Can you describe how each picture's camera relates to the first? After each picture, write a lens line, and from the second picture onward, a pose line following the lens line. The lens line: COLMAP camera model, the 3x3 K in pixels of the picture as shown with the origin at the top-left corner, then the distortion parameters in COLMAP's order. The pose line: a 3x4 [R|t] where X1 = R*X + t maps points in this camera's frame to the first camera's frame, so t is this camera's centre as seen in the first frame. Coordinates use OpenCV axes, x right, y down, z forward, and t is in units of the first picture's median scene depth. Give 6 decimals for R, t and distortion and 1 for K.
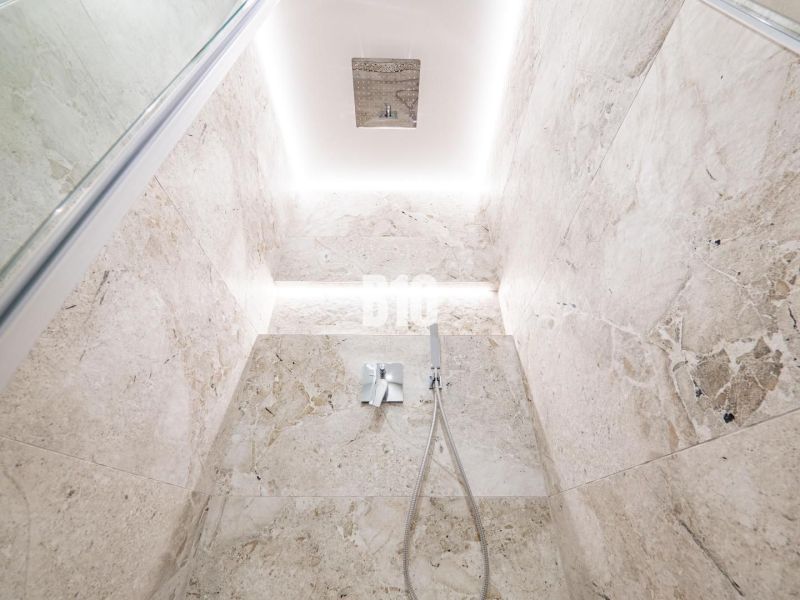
lens RADIAL K [[341.9, 0, 400.0], [0, 341.9, 300.0], [0, 0, 1]] dist [-0.002442, -0.000050]
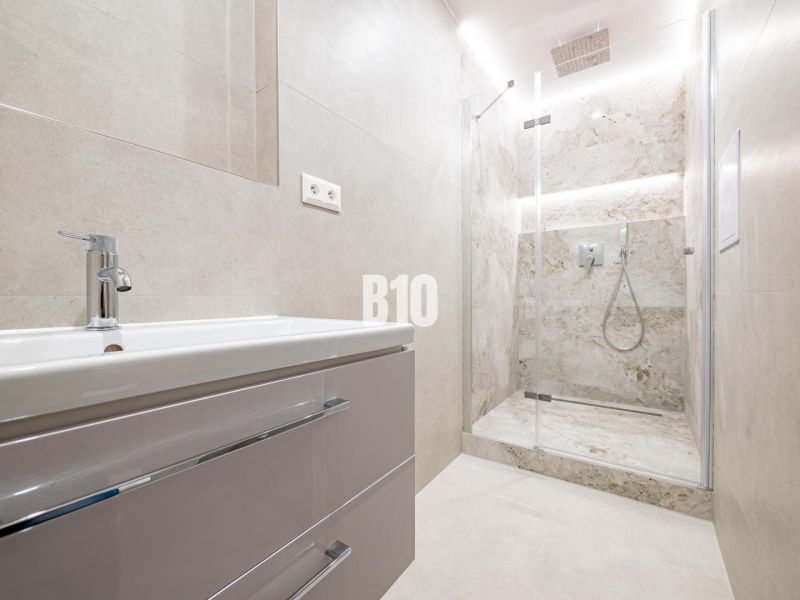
lens RADIAL K [[341.9, 0, 400.0], [0, 341.9, 300.0], [0, 0, 1]] dist [-0.002442, -0.000050]
pose [[0.819527, 0.000174, -0.573040, 0.174605], [0.343683, 0.800036, 0.491757, -0.888642], [0.458538, -0.599952, 0.655591, -0.931870]]
